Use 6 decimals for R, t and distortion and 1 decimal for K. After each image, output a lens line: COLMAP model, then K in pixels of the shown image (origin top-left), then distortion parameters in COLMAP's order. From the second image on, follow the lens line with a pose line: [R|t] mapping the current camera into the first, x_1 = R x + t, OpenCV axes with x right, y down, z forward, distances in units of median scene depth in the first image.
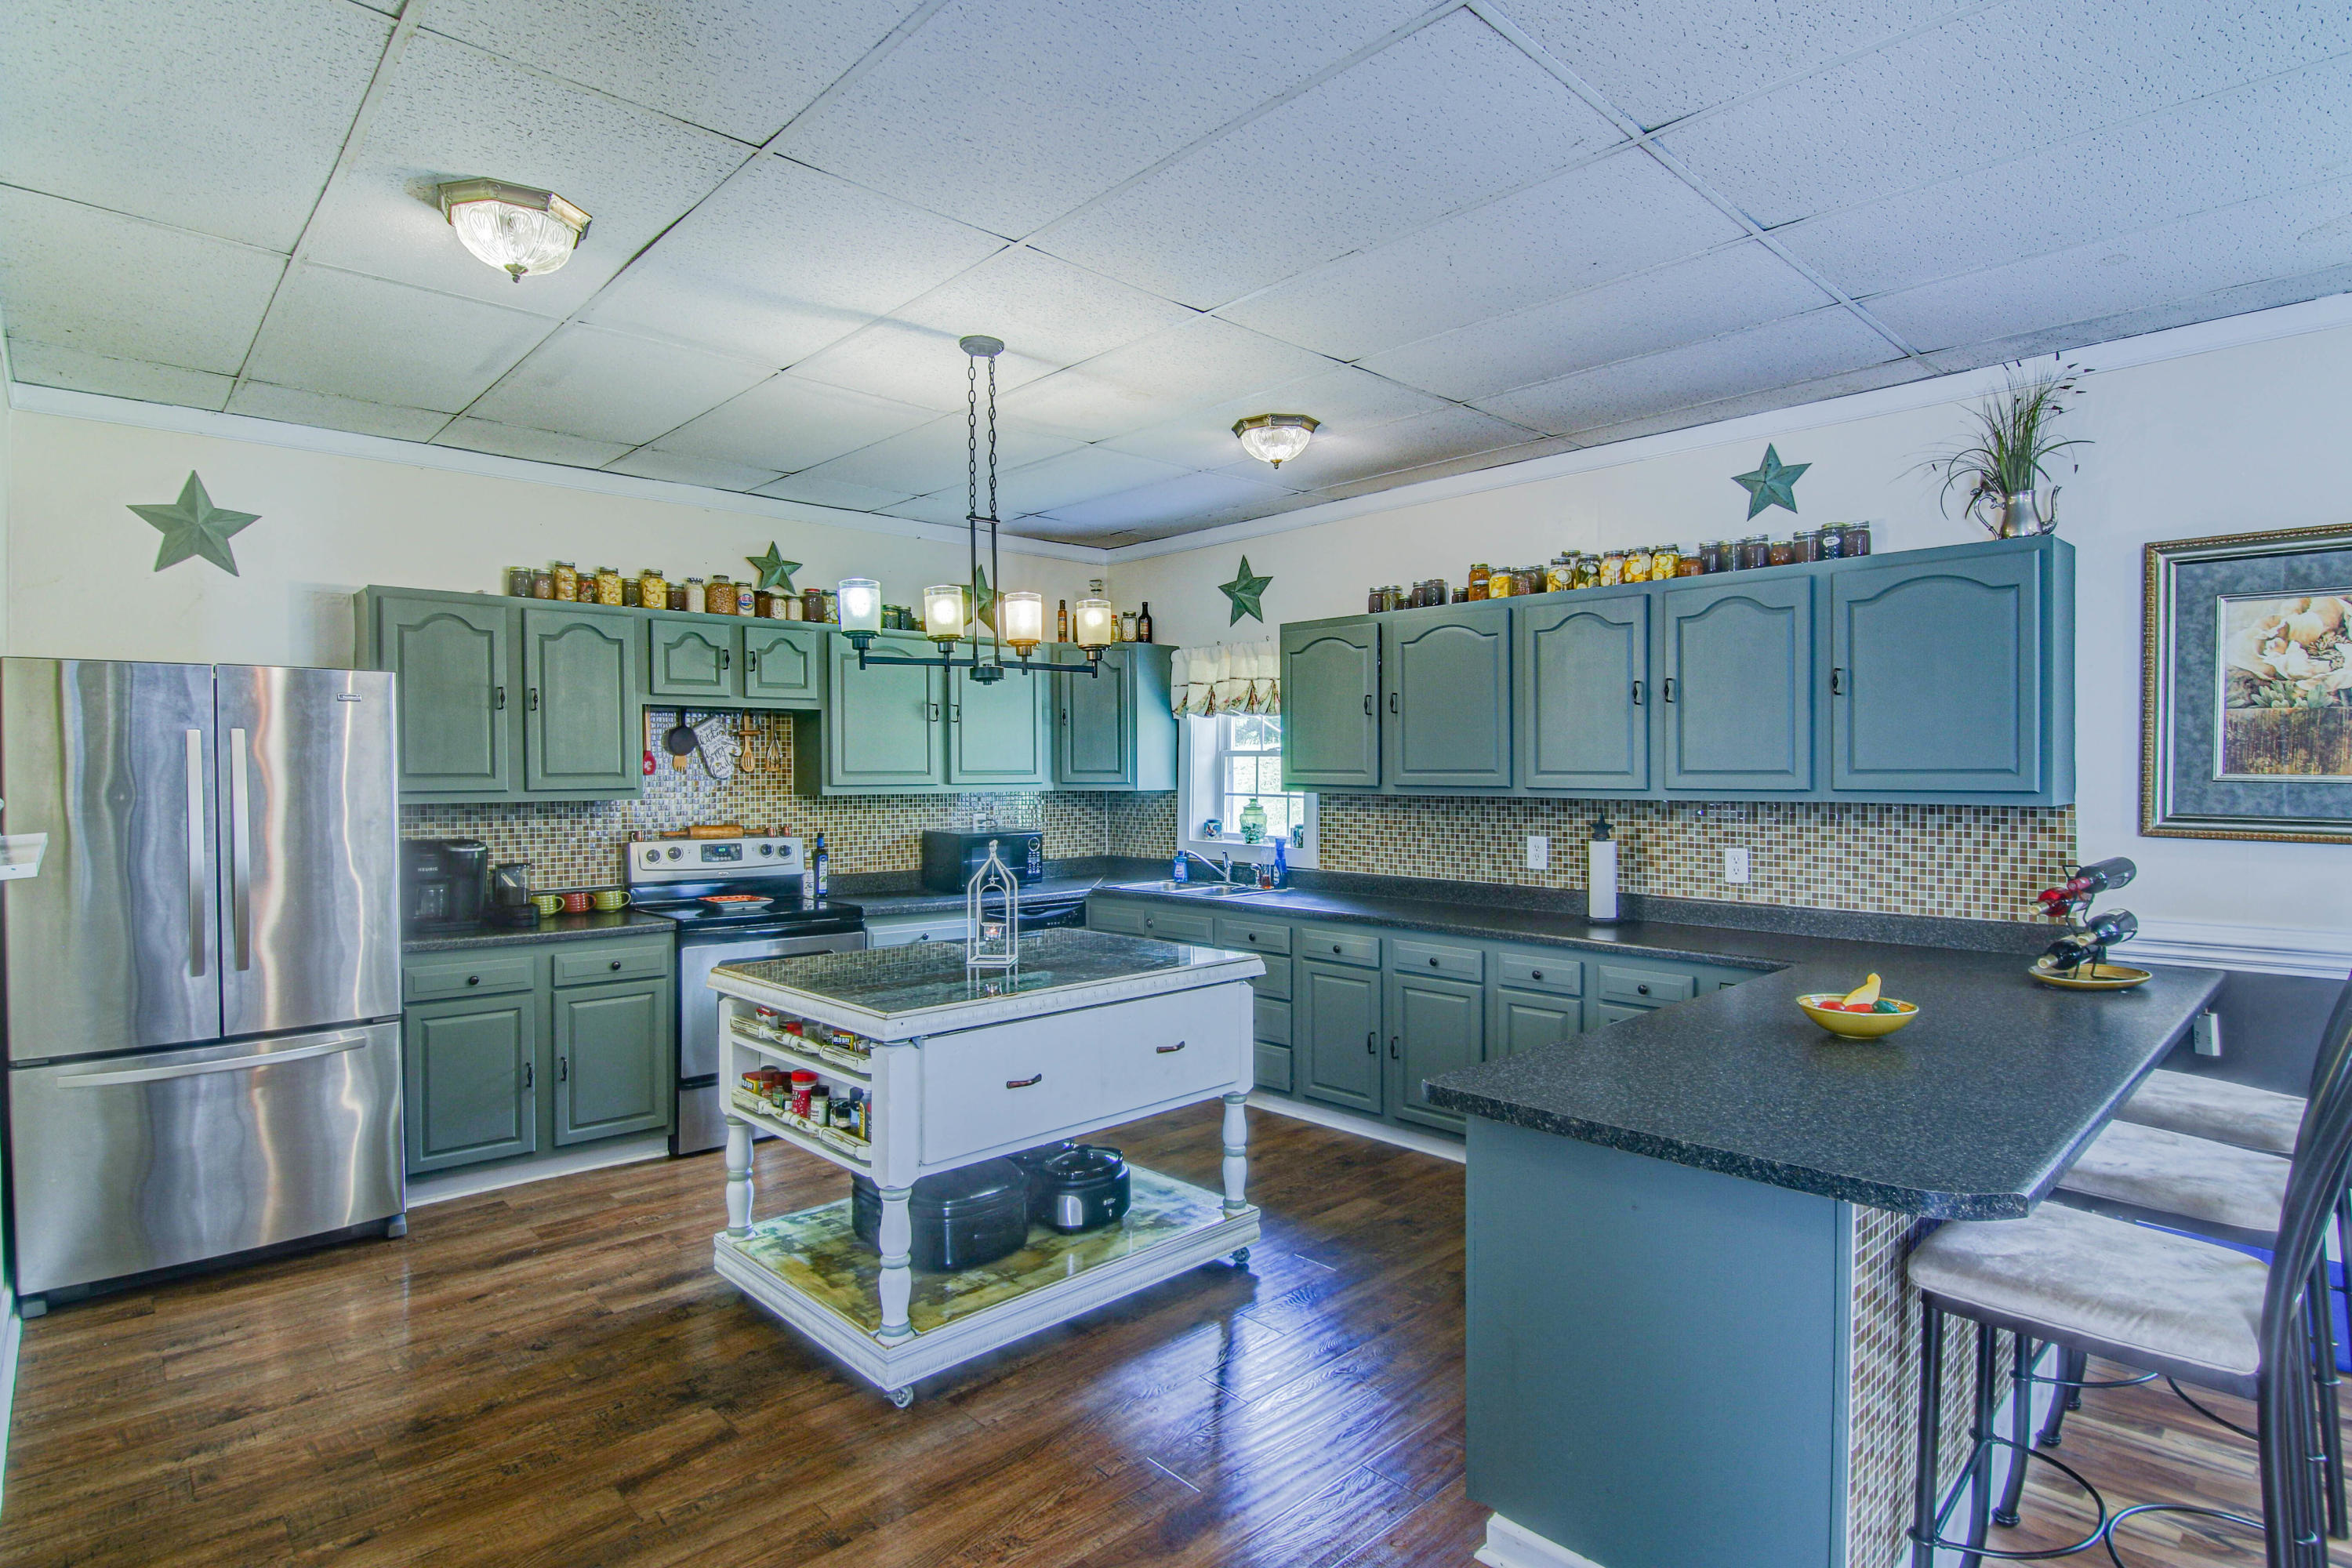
lens RADIAL K [[1193.6, 0, 1179.3], [0, 1193.6, 781.3], [0, 0, 1]] dist [-0.012374, -0.004074]
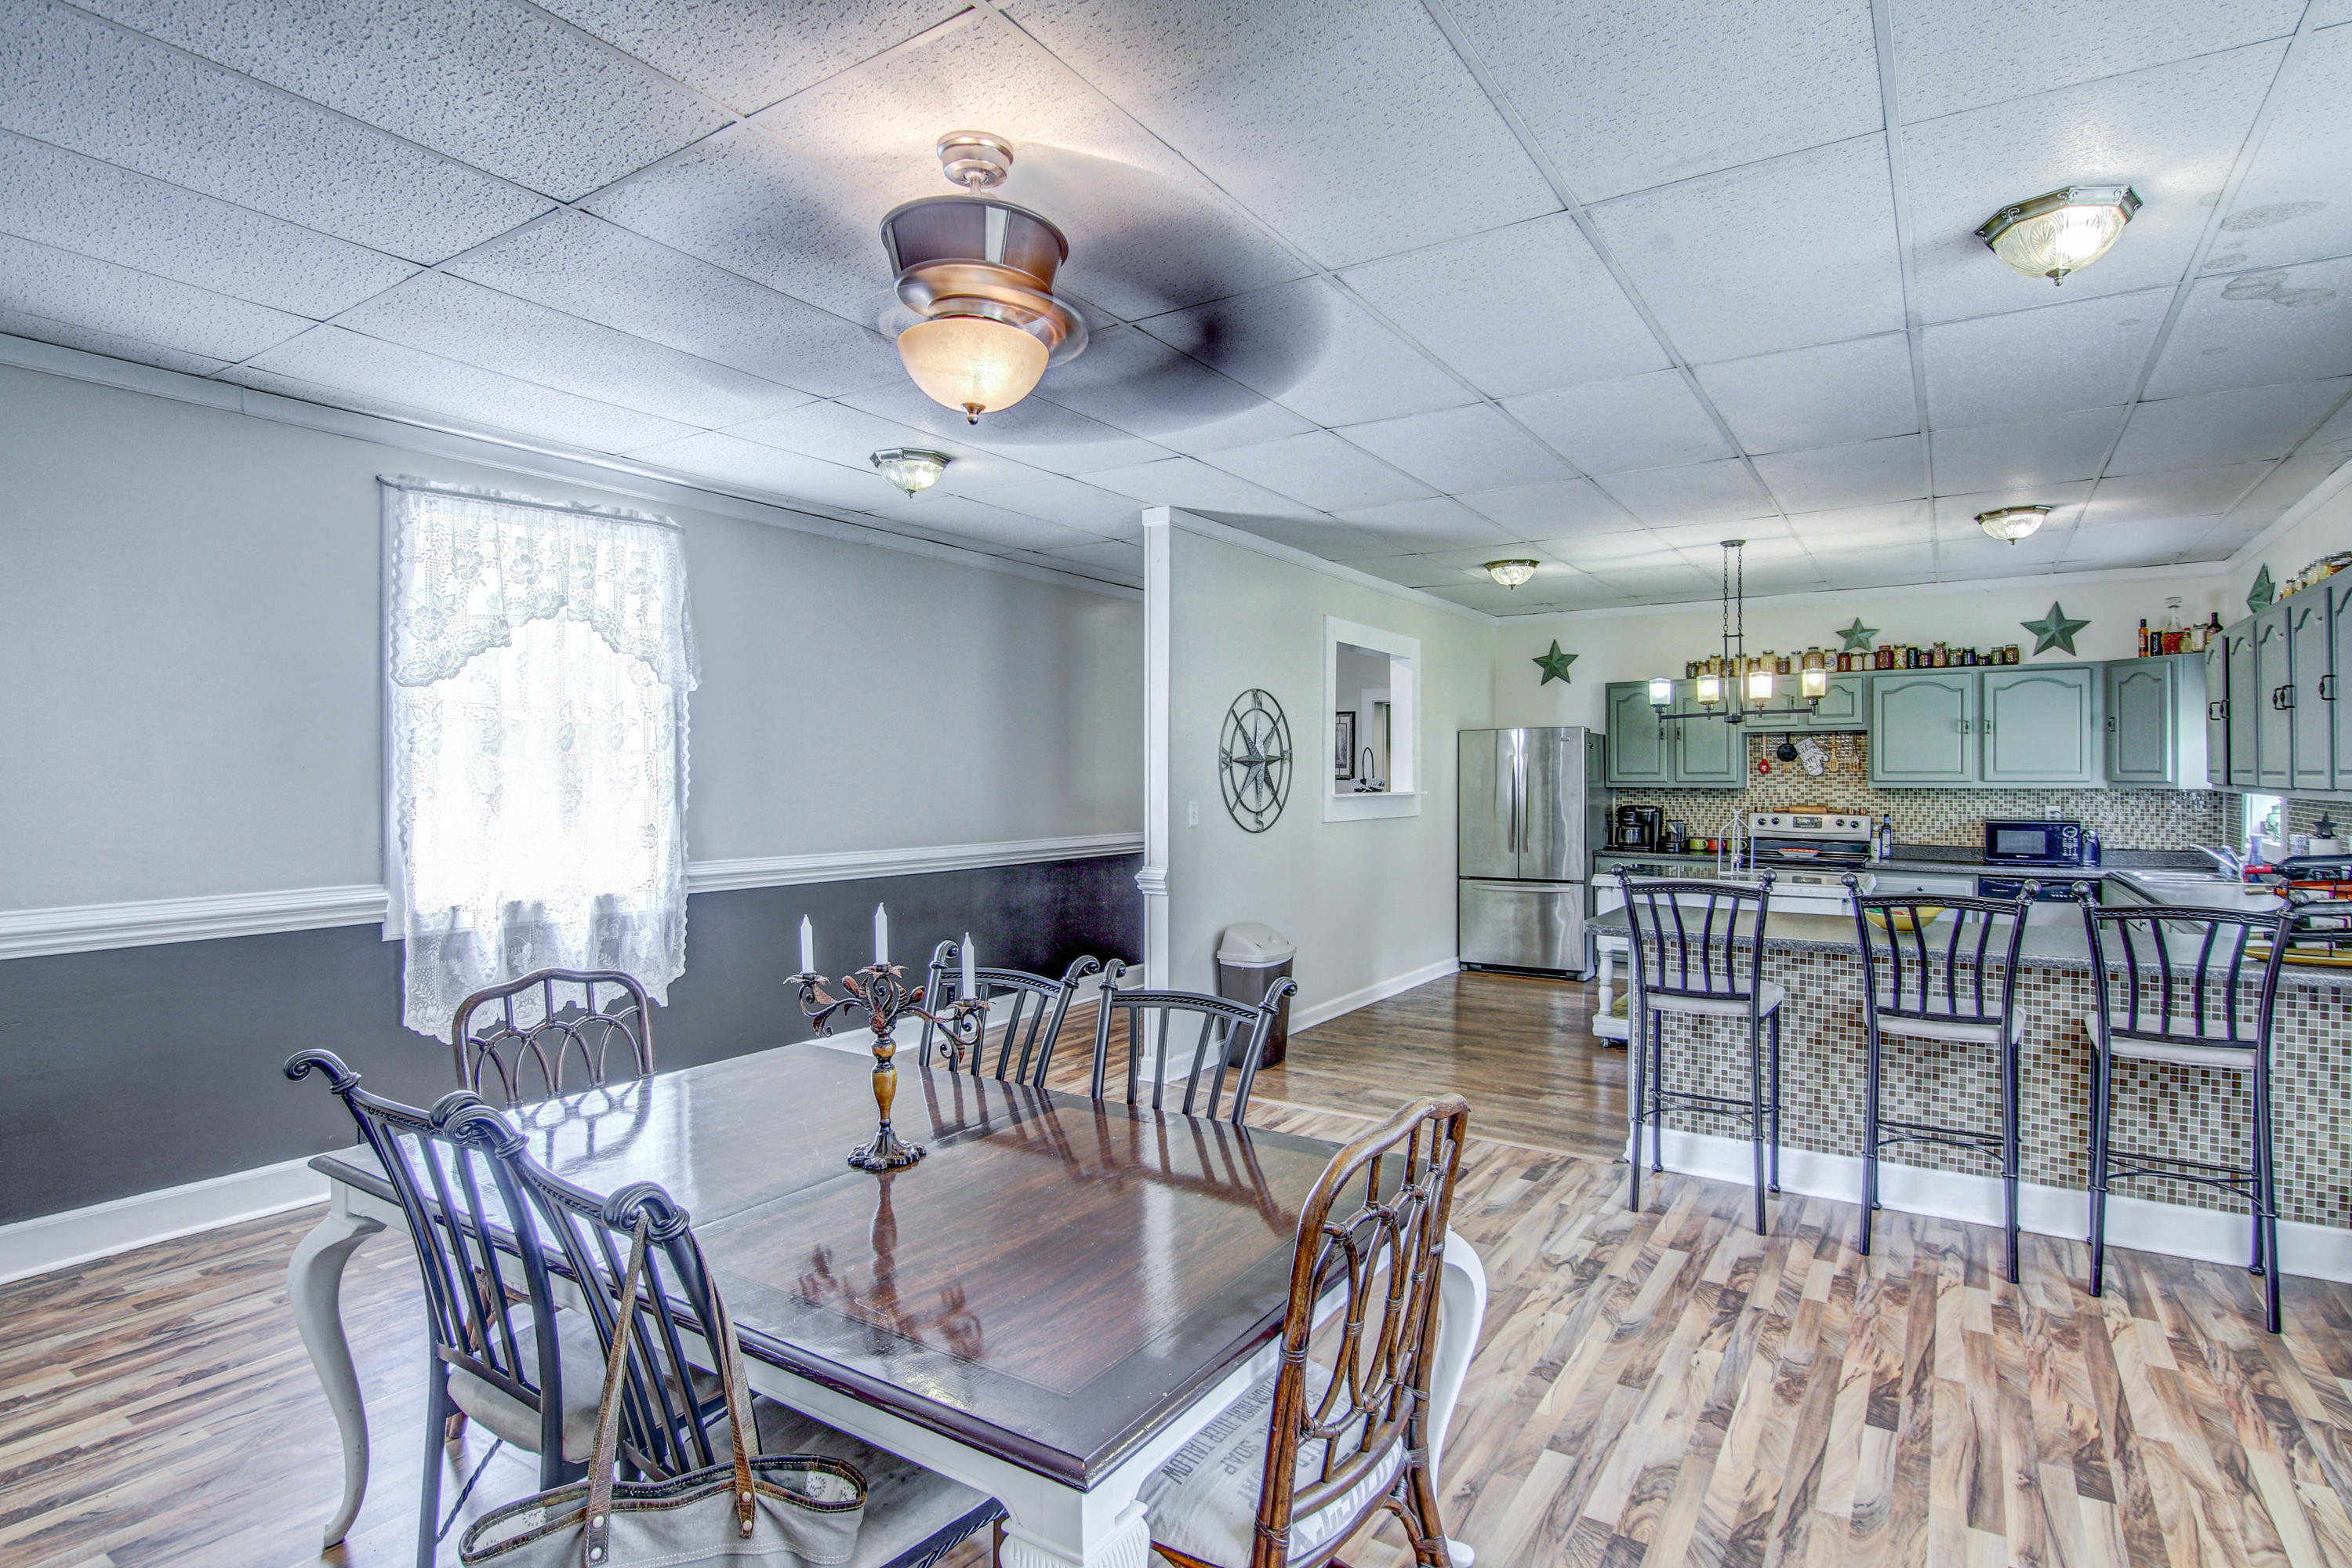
lens RADIAL K [[1193.6, 0, 1178.5], [0, 1193.6, 780.9], [0, 0, 1]] dist [-0.012374, -0.004074]
pose [[0.222532, 0.007696, -0.974895, 1.055744], [-0.007102, 0.999955, 0.006272, 0.000551], [0.974900, 0.005528, 0.222577, -0.184476]]
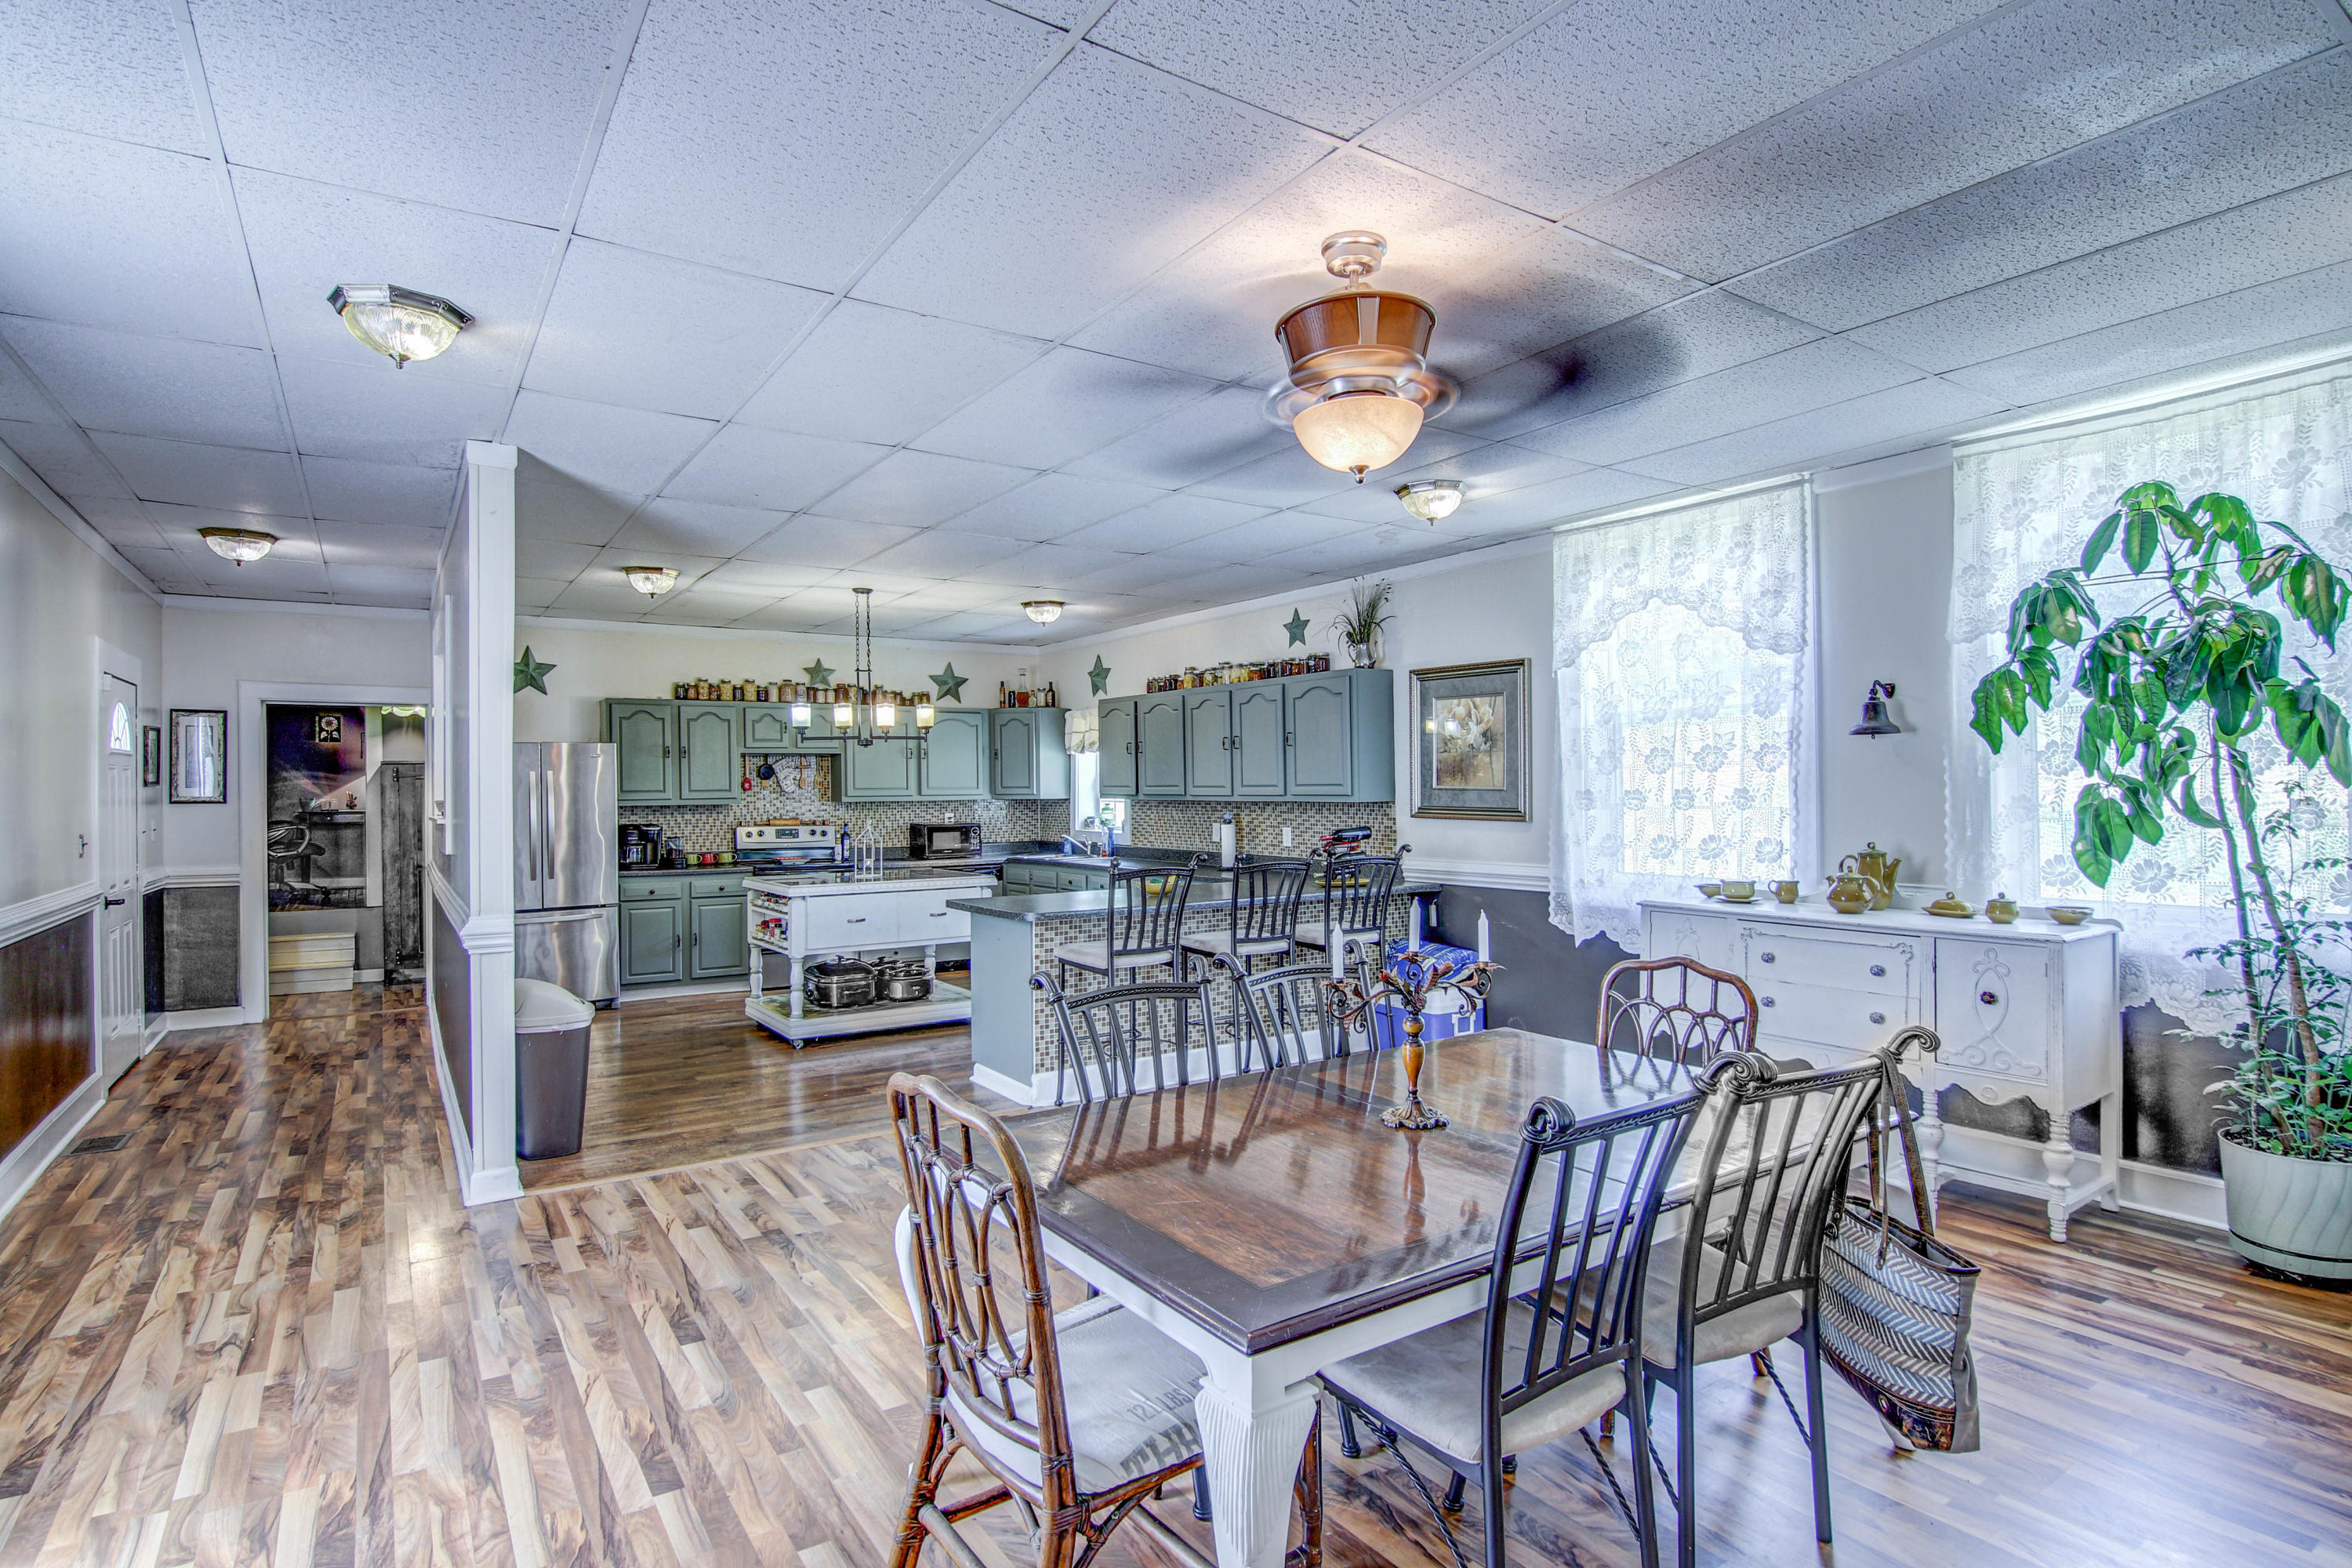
lens RADIAL K [[1193.6, 0, 1190.1], [0, 1193.6, 780.3], [0, 0, 1]] dist [-0.012374, -0.004074]
pose [[0.987074, -0.007376, -0.160097, 0.551789], [0.005374, 0.999902, -0.012933, 0.006306], [0.160176, 0.011905, 0.987017, -0.744789]]
